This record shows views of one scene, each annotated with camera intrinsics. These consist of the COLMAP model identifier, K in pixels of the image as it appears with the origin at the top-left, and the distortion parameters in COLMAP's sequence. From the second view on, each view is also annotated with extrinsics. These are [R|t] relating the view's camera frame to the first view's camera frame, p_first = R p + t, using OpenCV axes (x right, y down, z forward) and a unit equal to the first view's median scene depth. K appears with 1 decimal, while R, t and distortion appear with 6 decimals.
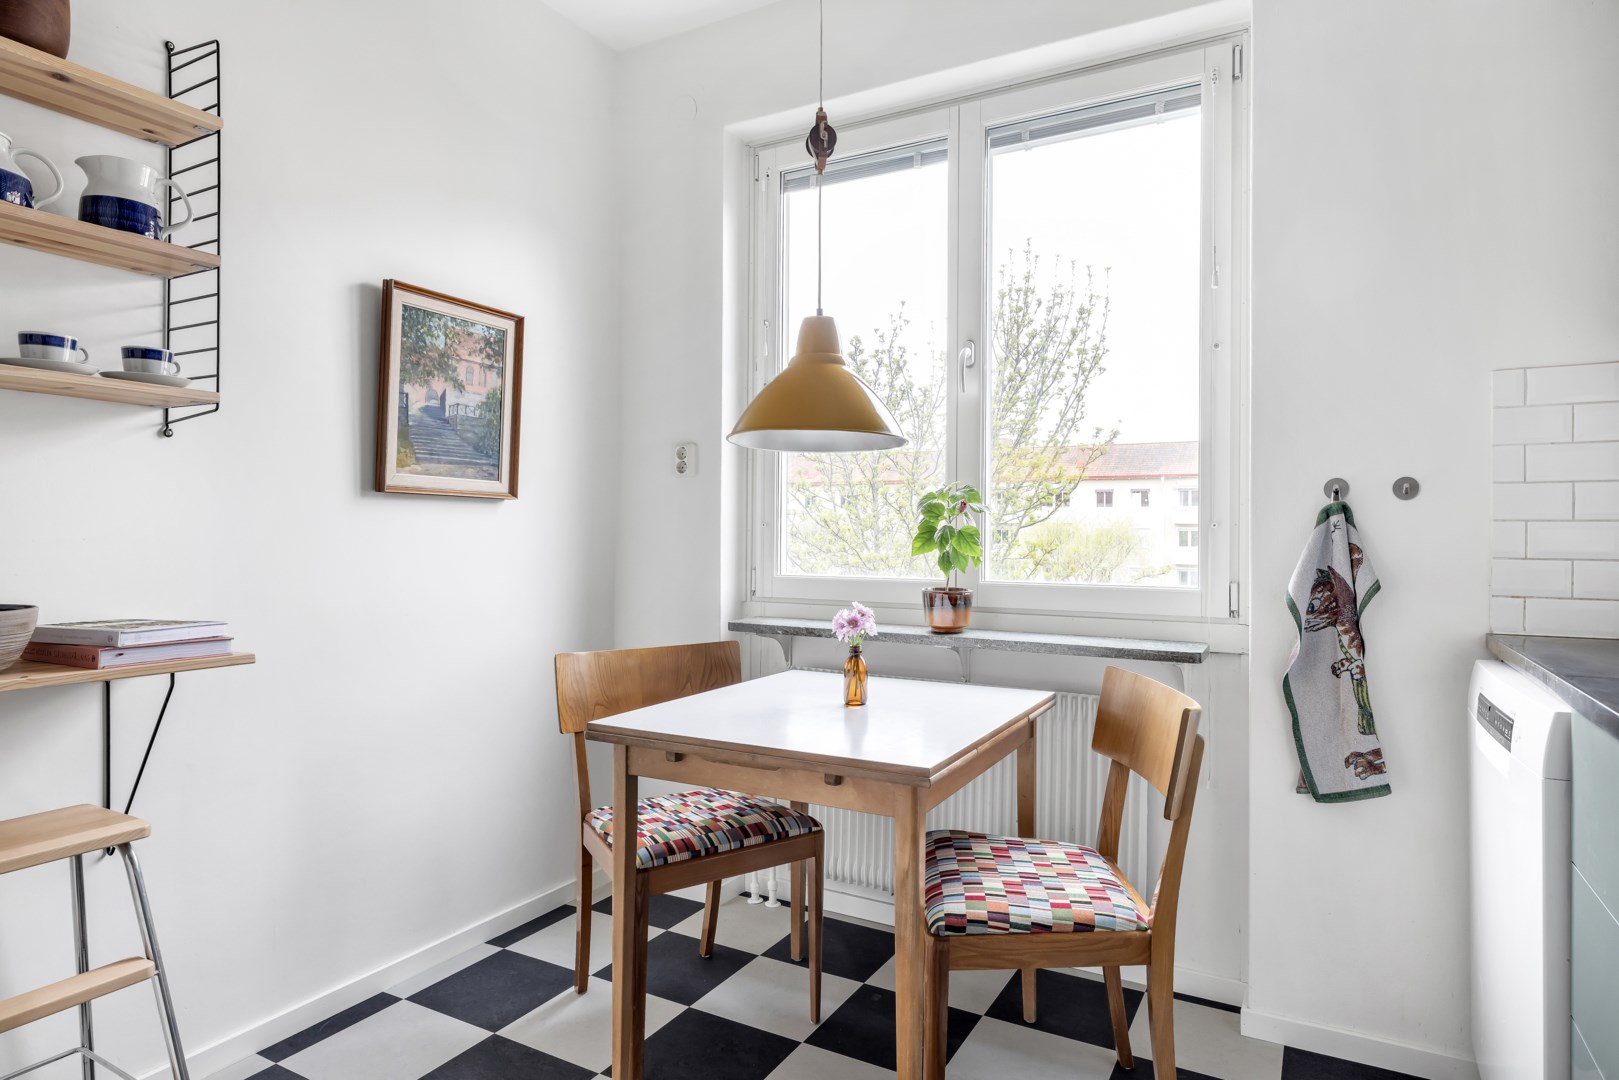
lens RADIAL K [[937.0, 0, 802.6], [0, 937.0, 532.8], [0, 0, 1]] dist [-0.005340, 0.000768]
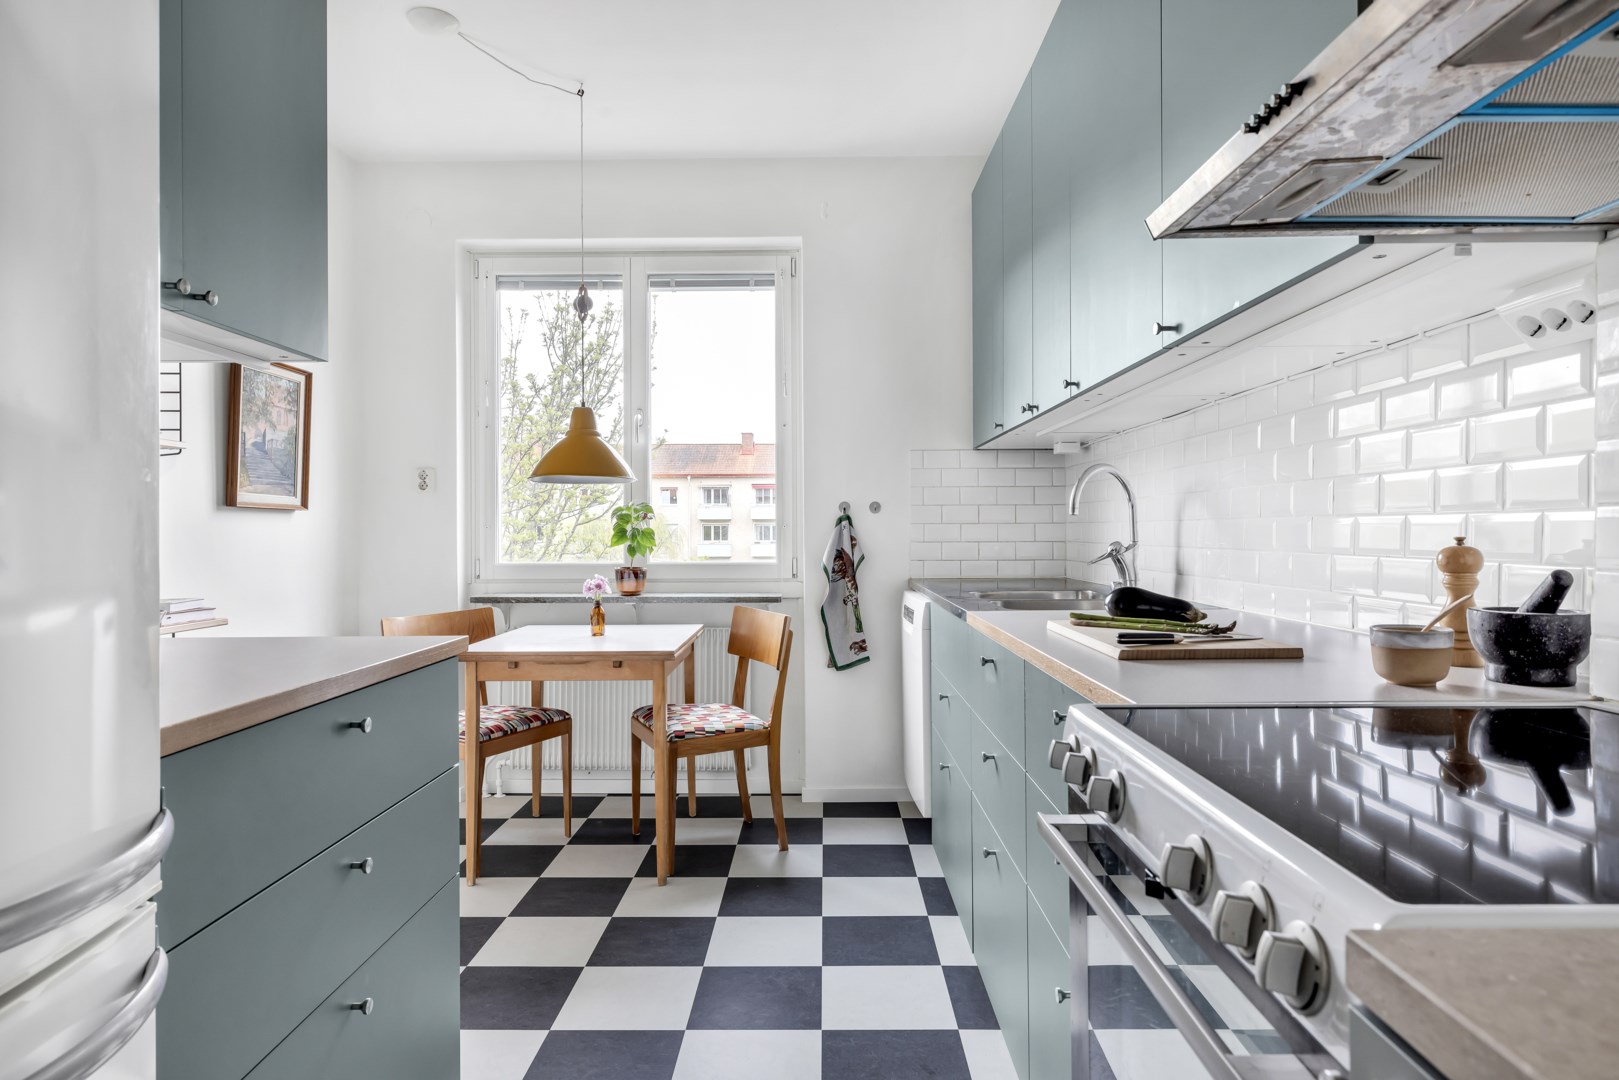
lens RADIAL K [[937.0, 0, 803.8], [0, 937.0, 533.7], [0, 0, 1]] dist [-0.005340, 0.000768]
pose [[0.881343, -0.011592, 0.472334, -0.400105], [0.009177, 0.999930, 0.007416, -0.007828], [-0.472387, -0.002201, 0.881388, -0.637206]]
